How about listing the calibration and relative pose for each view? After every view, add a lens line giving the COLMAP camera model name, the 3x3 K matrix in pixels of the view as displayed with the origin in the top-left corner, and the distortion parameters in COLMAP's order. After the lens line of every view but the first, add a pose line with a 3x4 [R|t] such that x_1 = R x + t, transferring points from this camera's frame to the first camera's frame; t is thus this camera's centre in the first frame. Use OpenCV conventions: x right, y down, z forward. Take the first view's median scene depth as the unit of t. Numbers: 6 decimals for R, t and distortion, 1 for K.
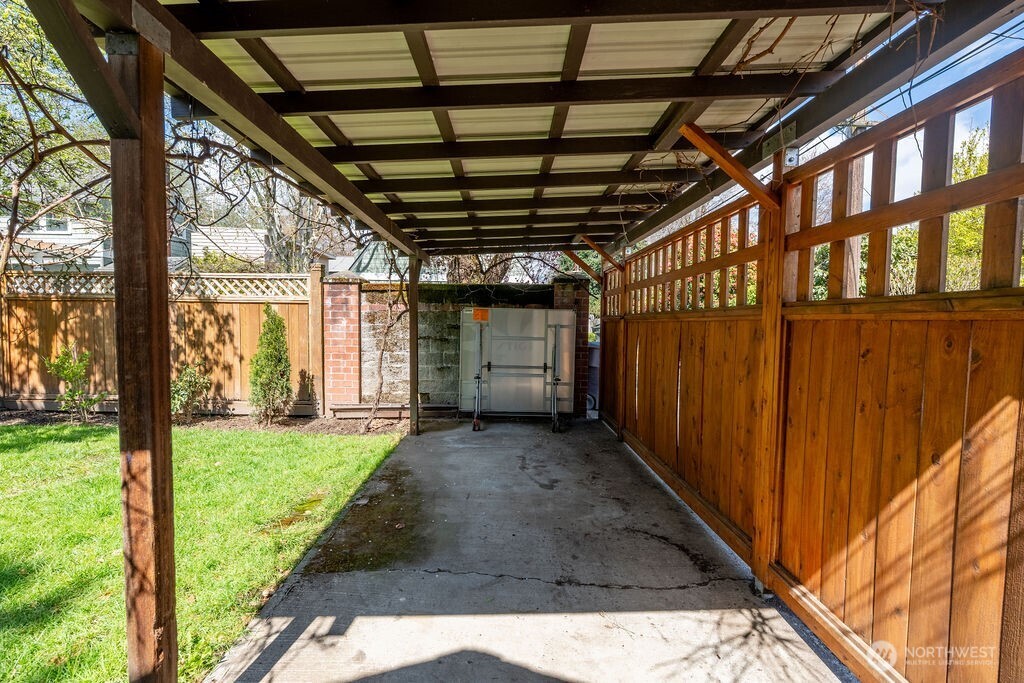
lens RADIAL K [[454.2, 0, 511.6], [0, 454.2, 333.7], [0, 0, 1]] dist [-0.002125, -0.000295]
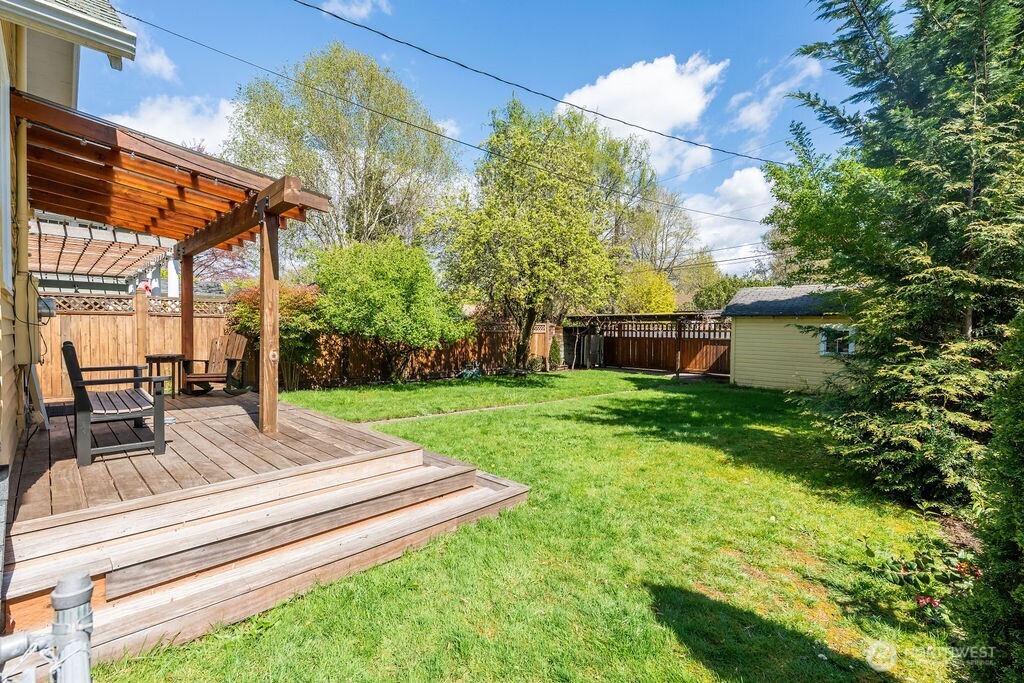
lens RADIAL K [[441.2, 0, 512.0], [0, 441.2, 341.5], [0, 0, 1]] dist [-0.005426, -0.000208]
pose [[0.699151, -0.019048, 0.714721, -2.715271], [0.015490, 0.999814, 0.011494, -0.052858], [-0.714807, 0.003035, 0.699316, -0.915030]]
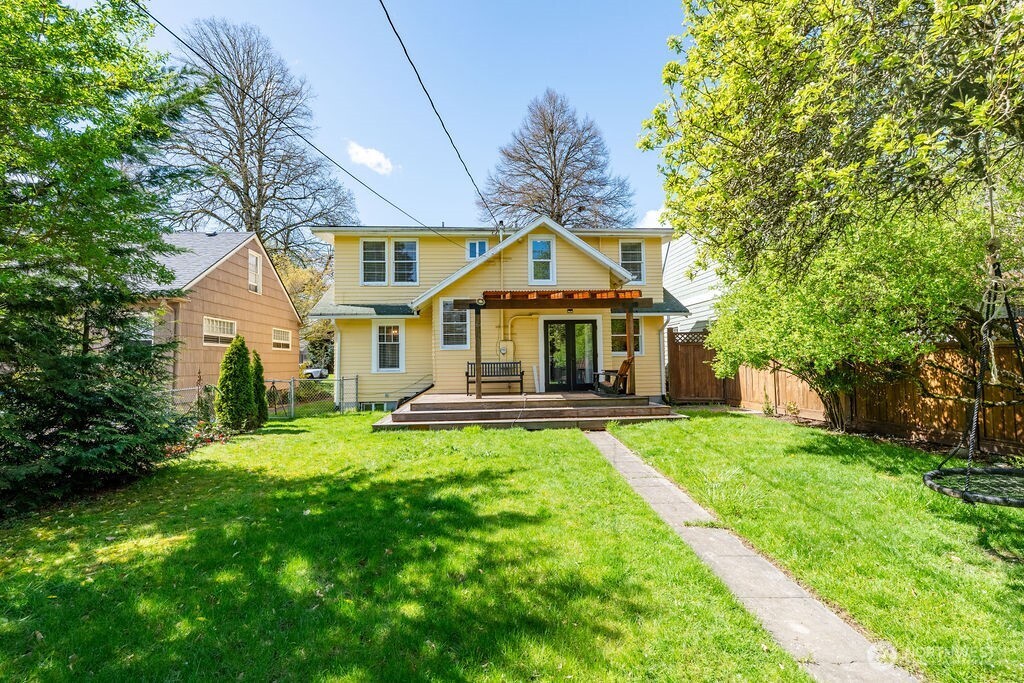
lens RADIAL K [[454.2, 0, 511.6], [0, 454.2, 333.7], [0, 0, 1]] dist [-0.002125, -0.000295]
pose [[0.052871, -0.074438, -0.995823, -0.827854], [-0.008038, 0.997154, -0.074964, -0.027314], [0.998569, 0.011968, 0.052122, -0.153718]]
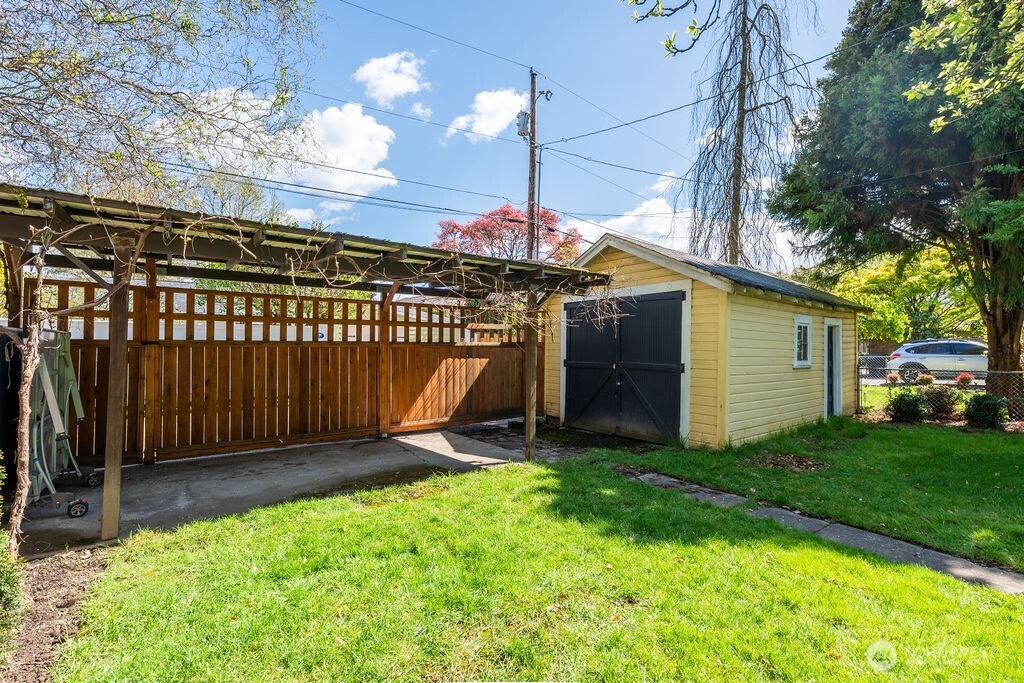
lens RADIAL K [[448.7, 0, 509.0], [0, 448.7, 341.5], [0, 0, 1]] dist [-0.002950, -0.000255]
pose [[-0.610100, -0.004316, 0.792313, -0.842423], [0.008101, 0.999899, 0.011684, -0.034778], [-0.792283, 0.013547, -0.610003, 0.782589]]
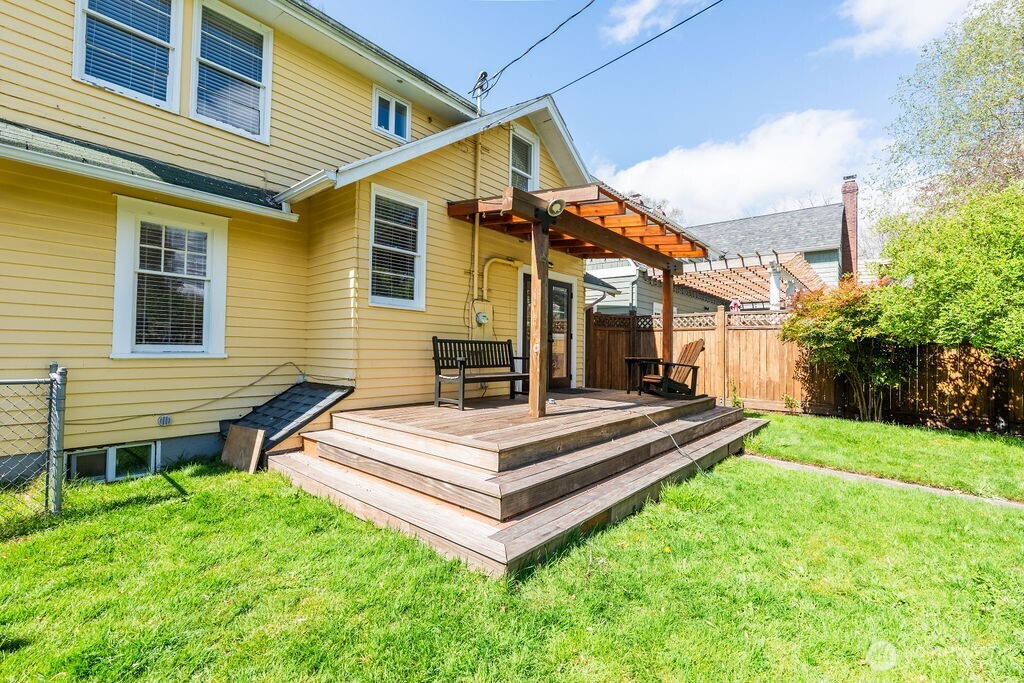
lens RADIAL K [[448.7, 0, 509.0], [0, 448.7, 341.5], [0, 0, 1]] dist [-0.002950, -0.000255]
pose [[0.748949, -0.013047, -0.662499, -2.030534], [-0.022417, 0.998735, -0.045010, -0.005357], [0.662248, 0.048561, 0.747709, -0.786855]]
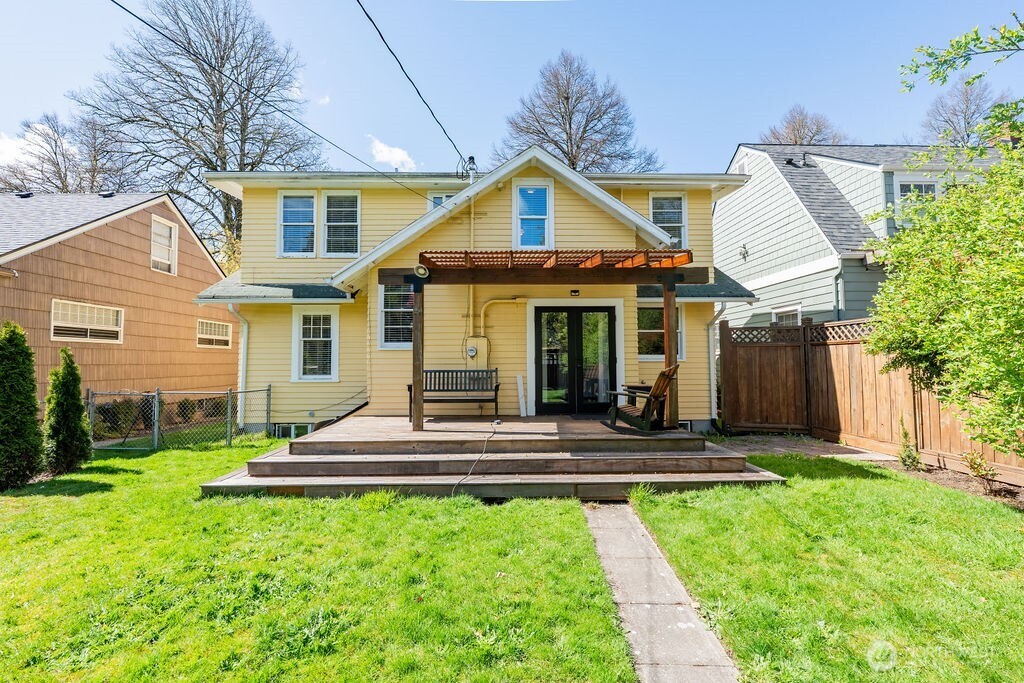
lens RADIAL K [[448.7, 0, 509.0], [0, 448.7, 341.5], [0, 0, 1]] dist [-0.002950, -0.000255]
pose [[0.002120, -0.055756, -0.998442, -1.488238], [-0.019590, 0.998250, -0.055787, -0.060522], [0.999806, 0.019678, 0.001024, 0.012668]]
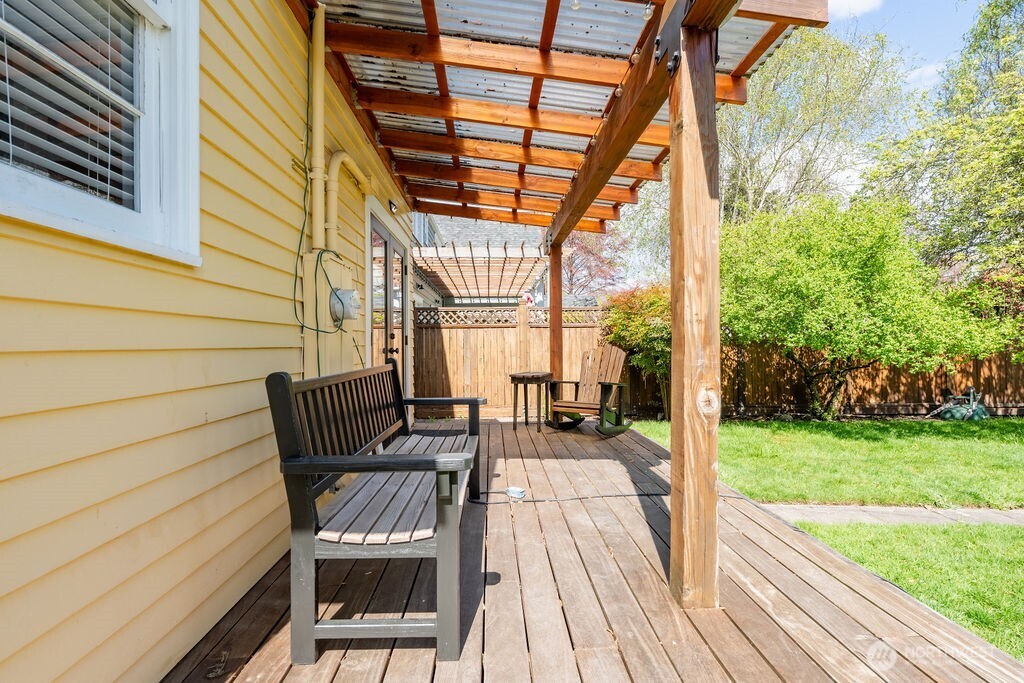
lens RADIAL K [[448.7, 0, 509.0], [0, 448.7, 341.5], [0, 0, 1]] dist [-0.002950, -0.000255]
pose [[0.999621, -0.017573, 0.021211, -2.609492], [0.018138, 0.999478, -0.026740, -0.058940], [-0.020730, 0.027115, 0.999417, -0.445976]]
